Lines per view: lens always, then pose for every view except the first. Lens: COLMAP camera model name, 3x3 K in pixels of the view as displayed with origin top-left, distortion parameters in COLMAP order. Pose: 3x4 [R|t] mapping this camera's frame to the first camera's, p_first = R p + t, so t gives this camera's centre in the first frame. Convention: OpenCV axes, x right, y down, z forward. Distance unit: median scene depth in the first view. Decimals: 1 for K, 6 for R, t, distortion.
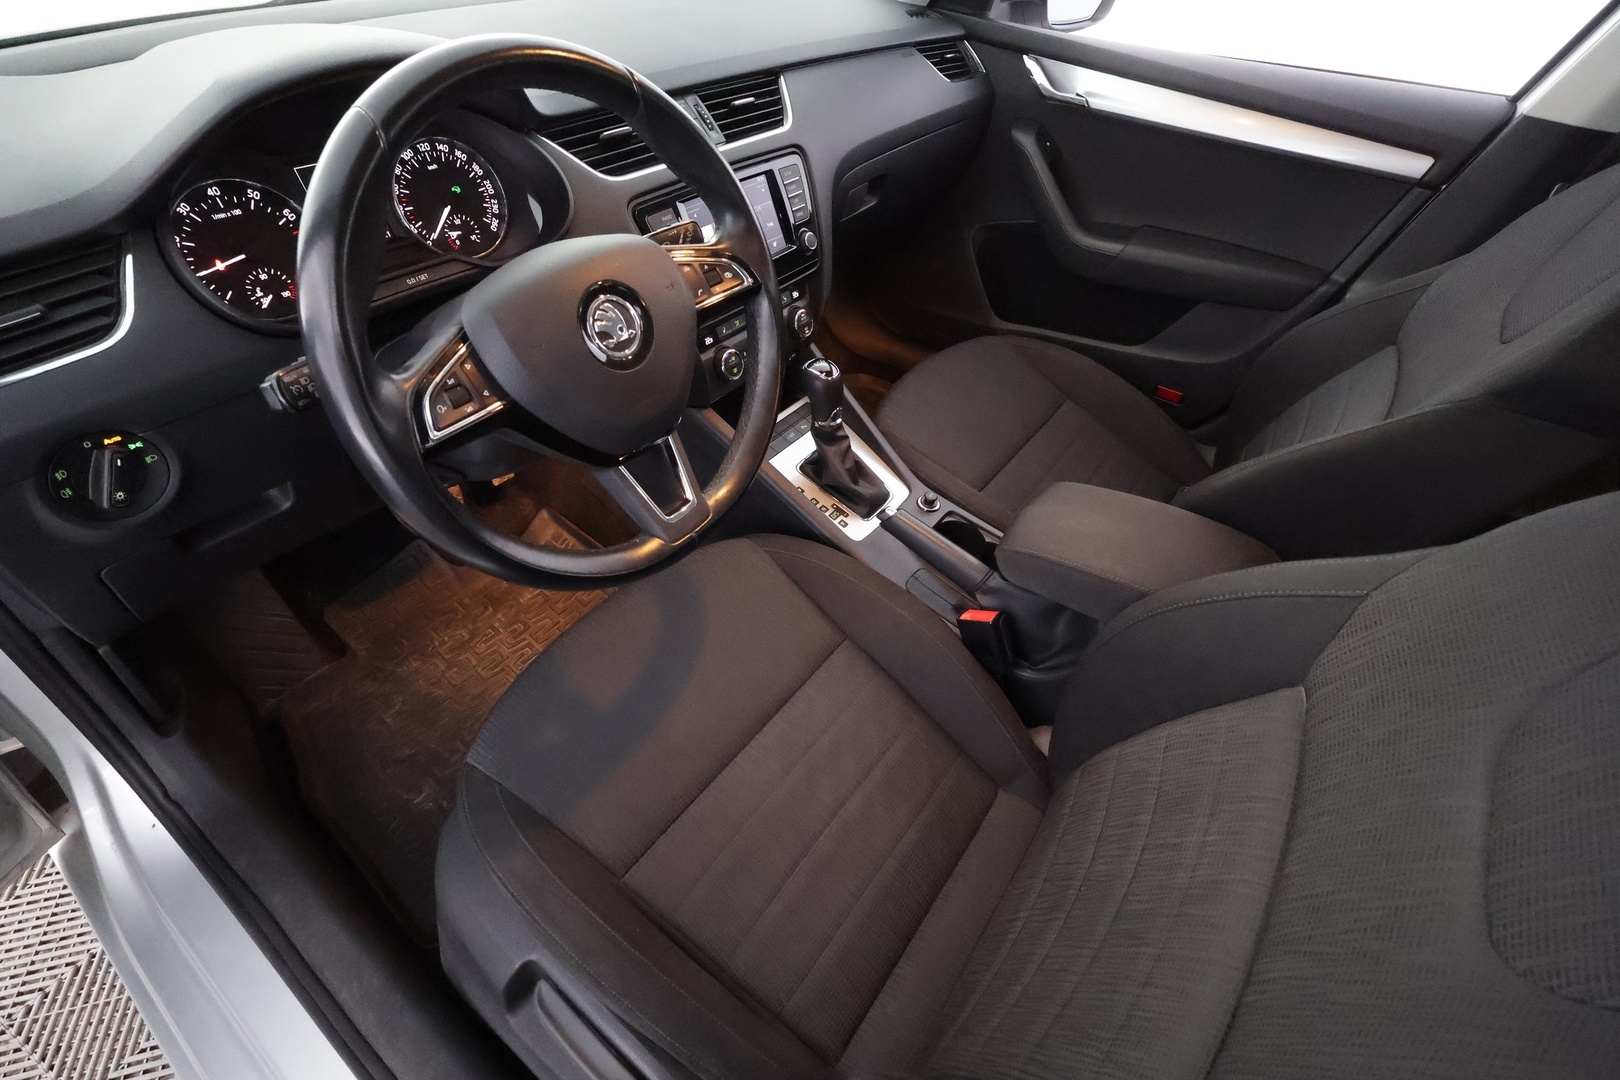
lens RADIAL K [[737.6, 0, 808.5], [0, 737.6, 540.3], [0, 0, 1]] dist [-0.006784, 0.003211]
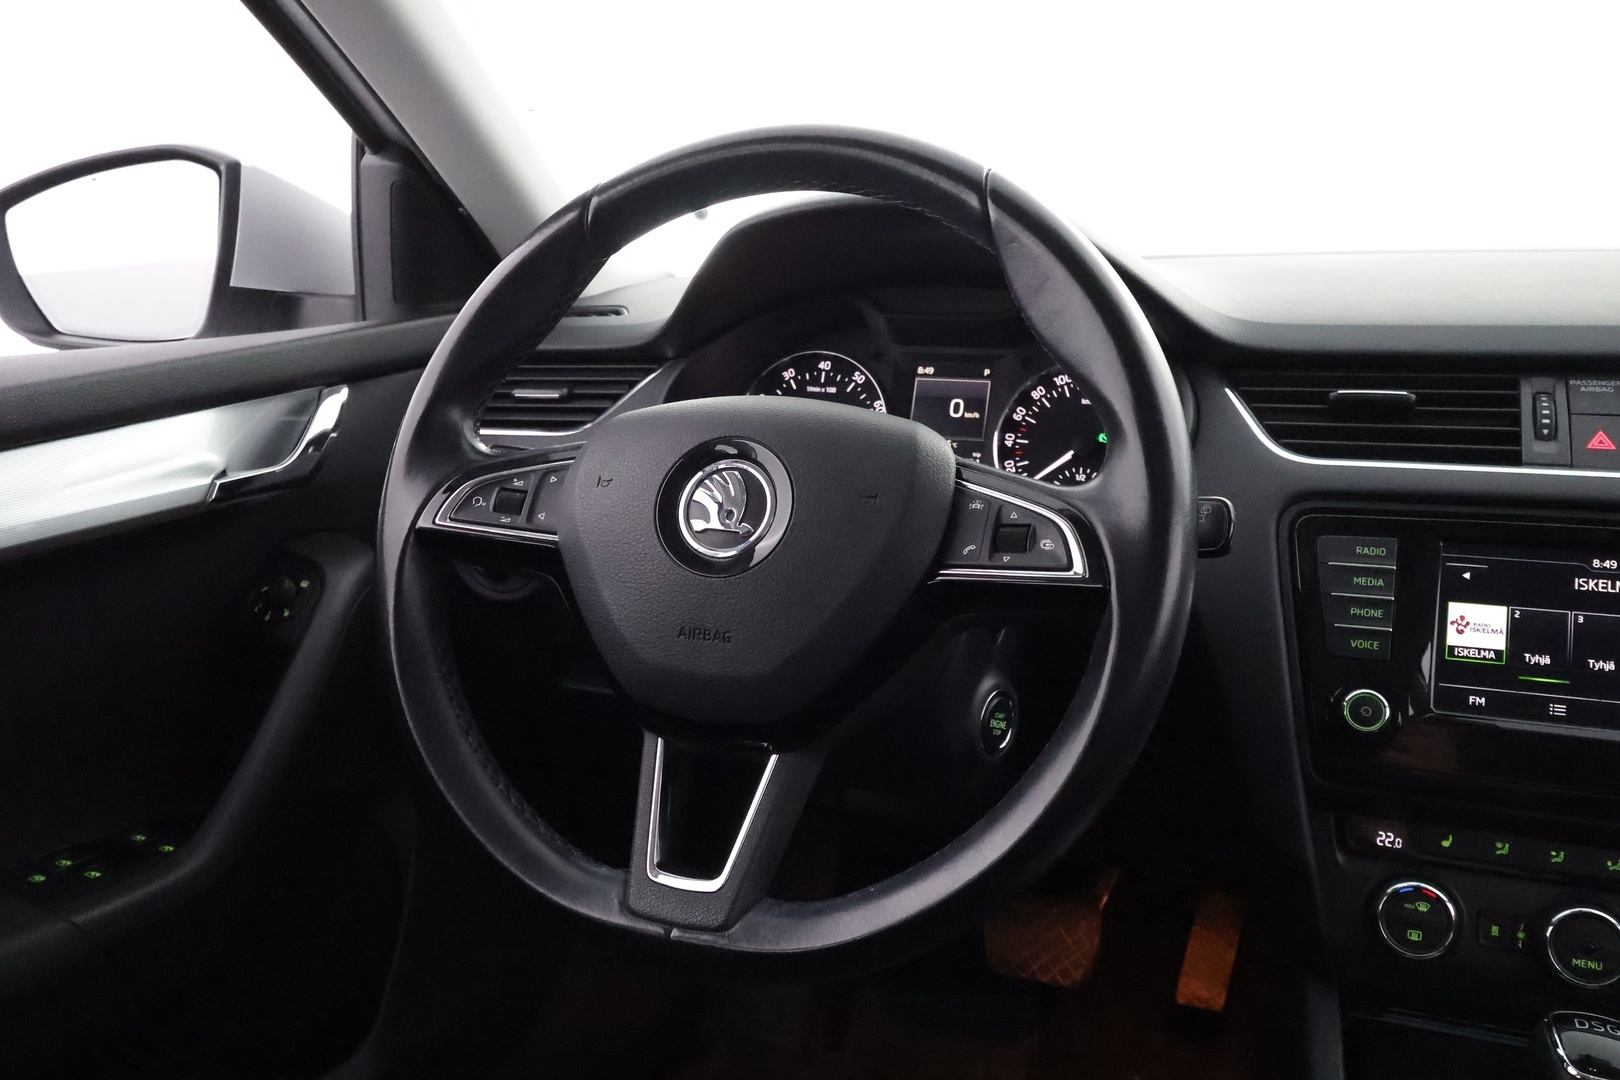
lens RADIAL K [[1270.4, 0, 817.5], [0, 1270.4, 547.8], [0, 0, 1]] dist [-0.000968, 0.005032]
pose [[0.278577, 0.167618, -0.945674, 0.507313], [-0.642774, 0.764157, -0.053904, -0.177601], [0.713608, 0.622871, 0.320617, 0.513845]]
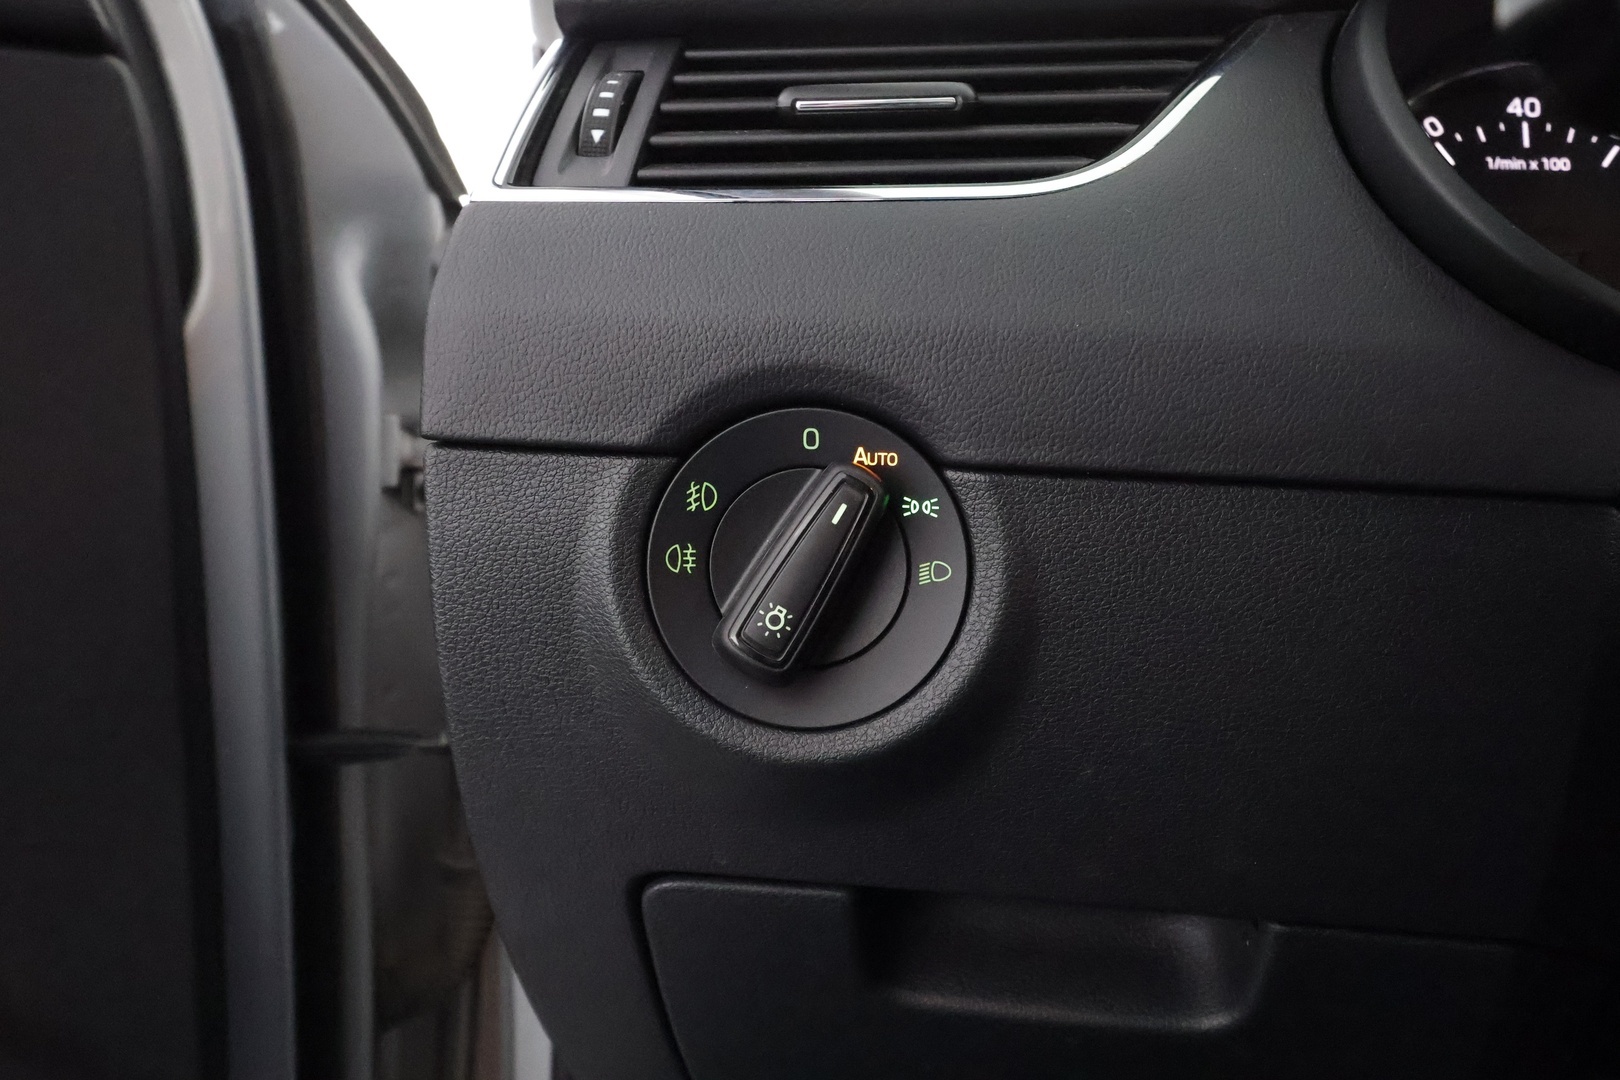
lens RADIAL K [[1270.4, 0, 813.8], [0, 1270.4, 534.5], [0, 0, 1]] dist [-0.000968, 0.005032]
pose [[0.491908, 0.094027, -0.865555, -0.351489], [-0.590891, 0.766193, -0.252579, 0.016545], [0.639433, 0.635694, 0.432456, 0.523904]]
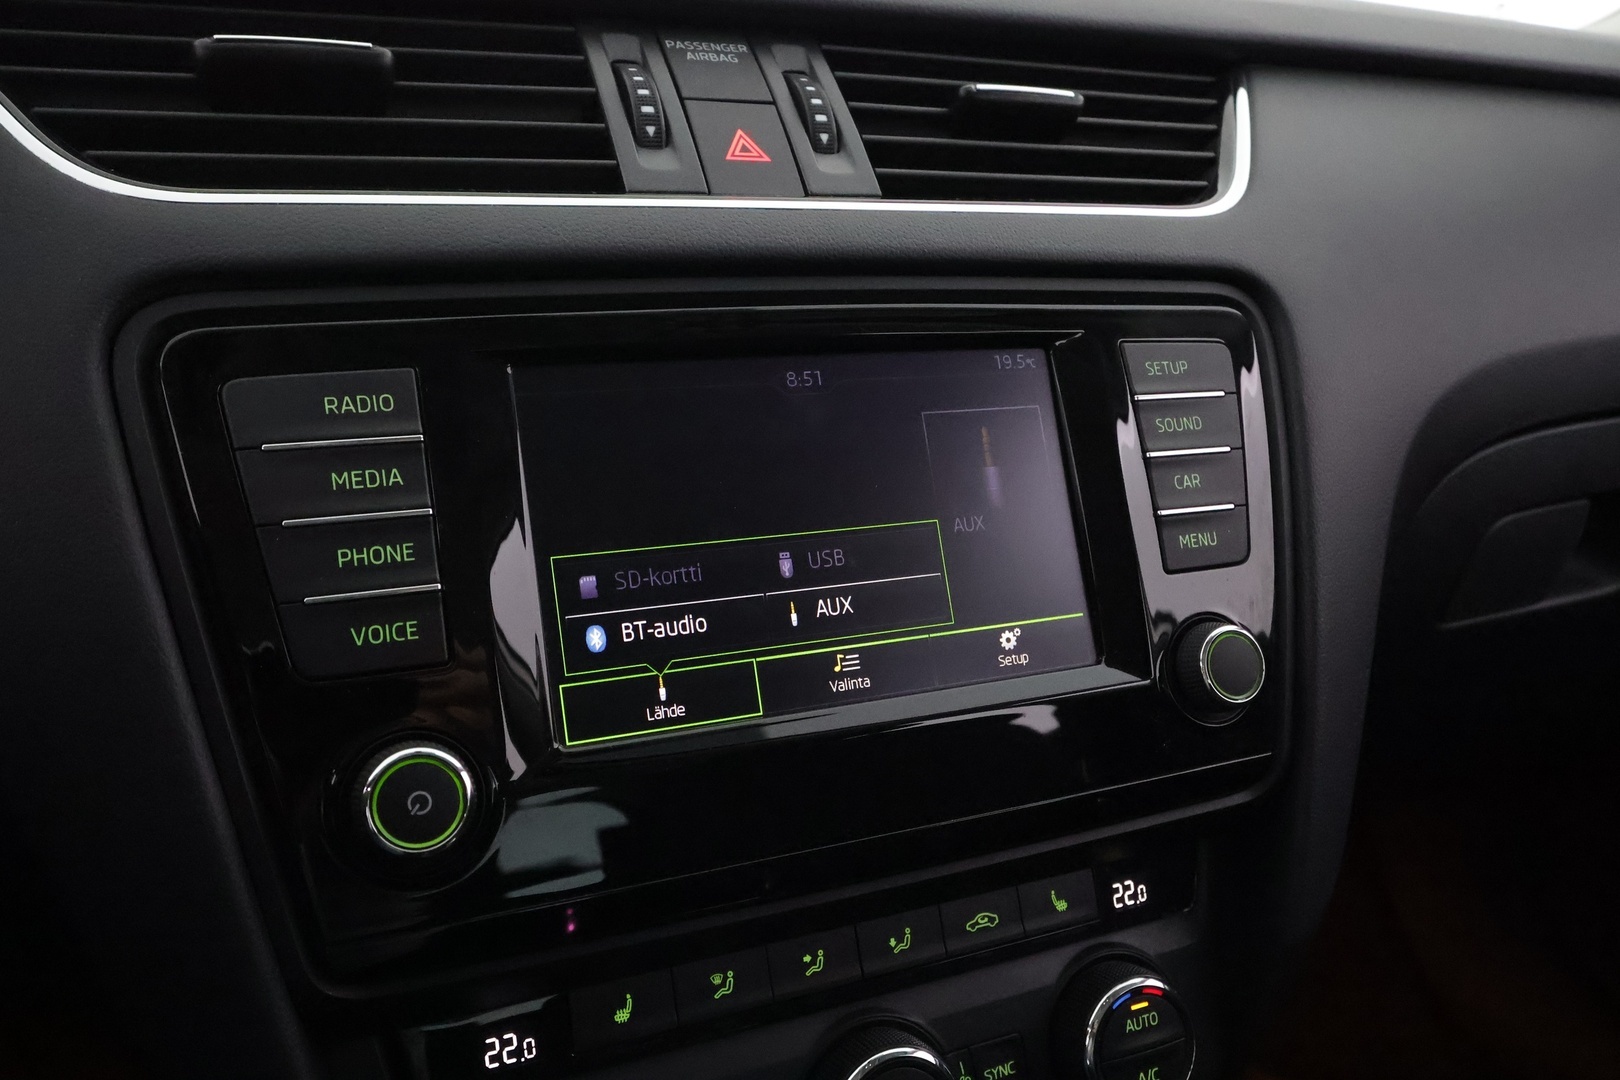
lens RADIAL K [[1270.4, 0, 817.2], [0, 1270.4, 540.8], [0, 0, 1]] dist [-0.000968, 0.005032]
pose [[0.878485, 0.120321, -0.462372, 0.076820], [-0.320391, 0.866273, -0.383302, -0.336175], [0.354421, 0.484865, 0.799557, 0.840595]]
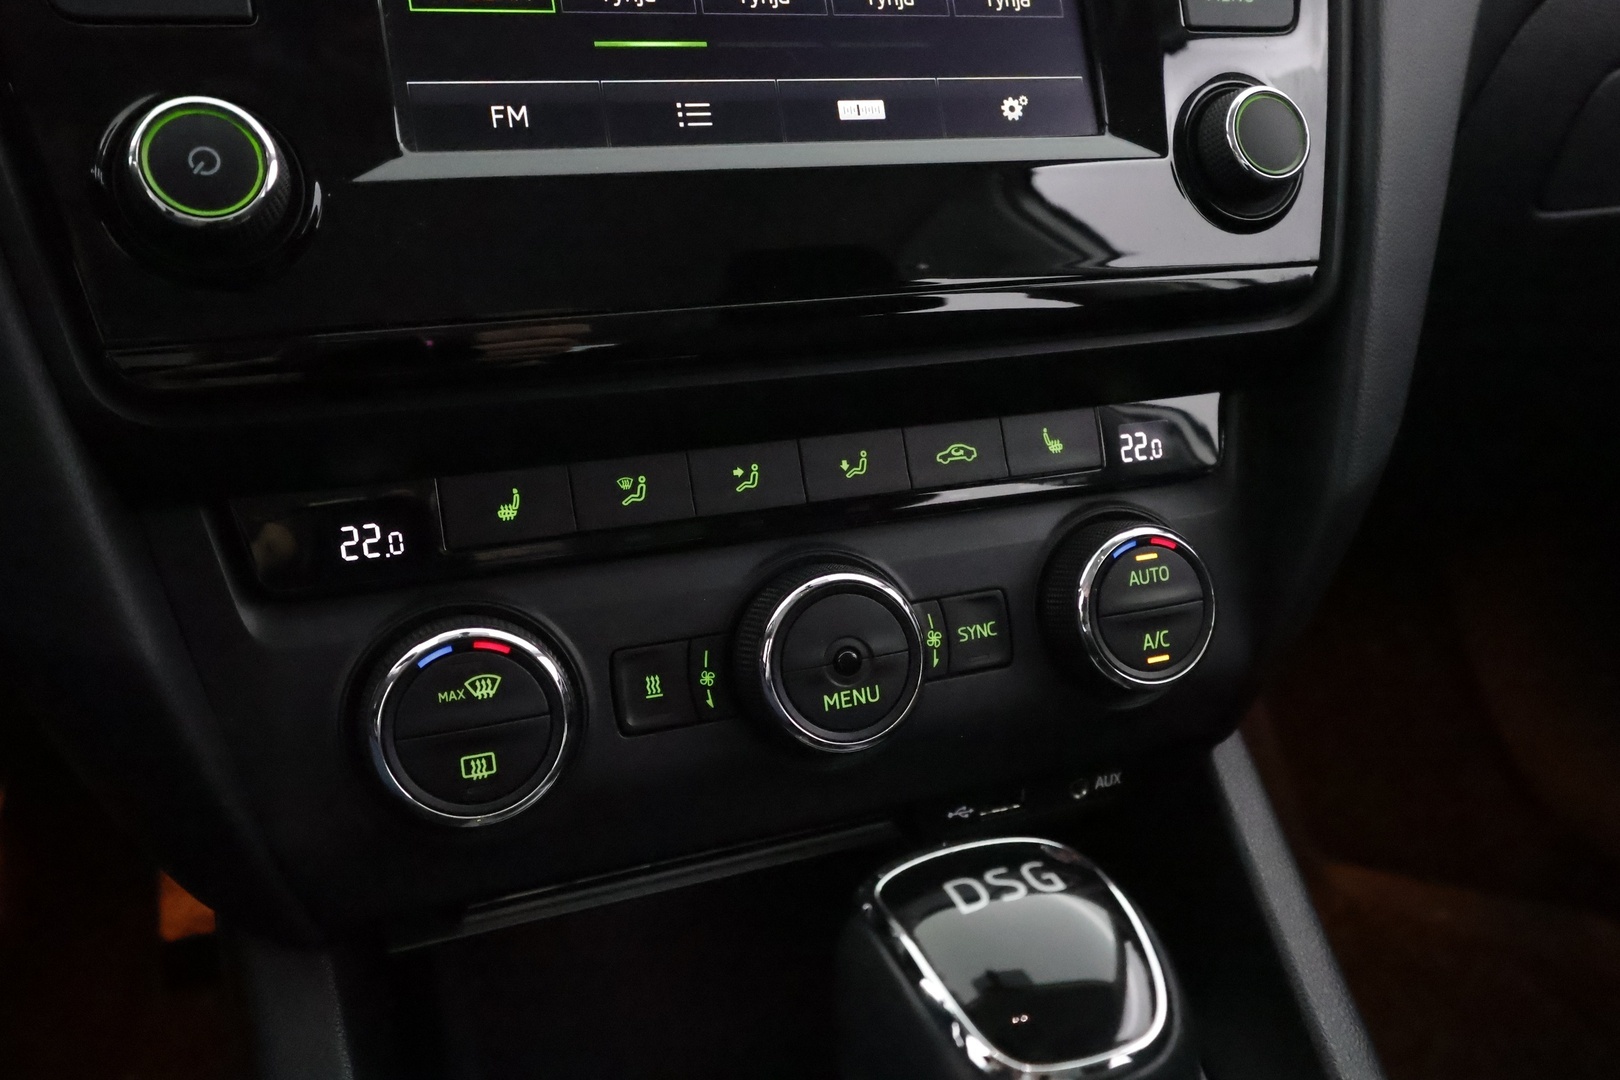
lens RADIAL K [[1270.4, 0, 812.4], [0, 1270.4, 545.7], [0, 0, 1]] dist [-0.000968, 0.005032]
pose [[0.848961, 0.157349, -0.504486, 0.093895], [-0.335127, 0.898433, -0.283739, -0.266431], [0.408601, 0.409950, 0.815467, 0.970658]]
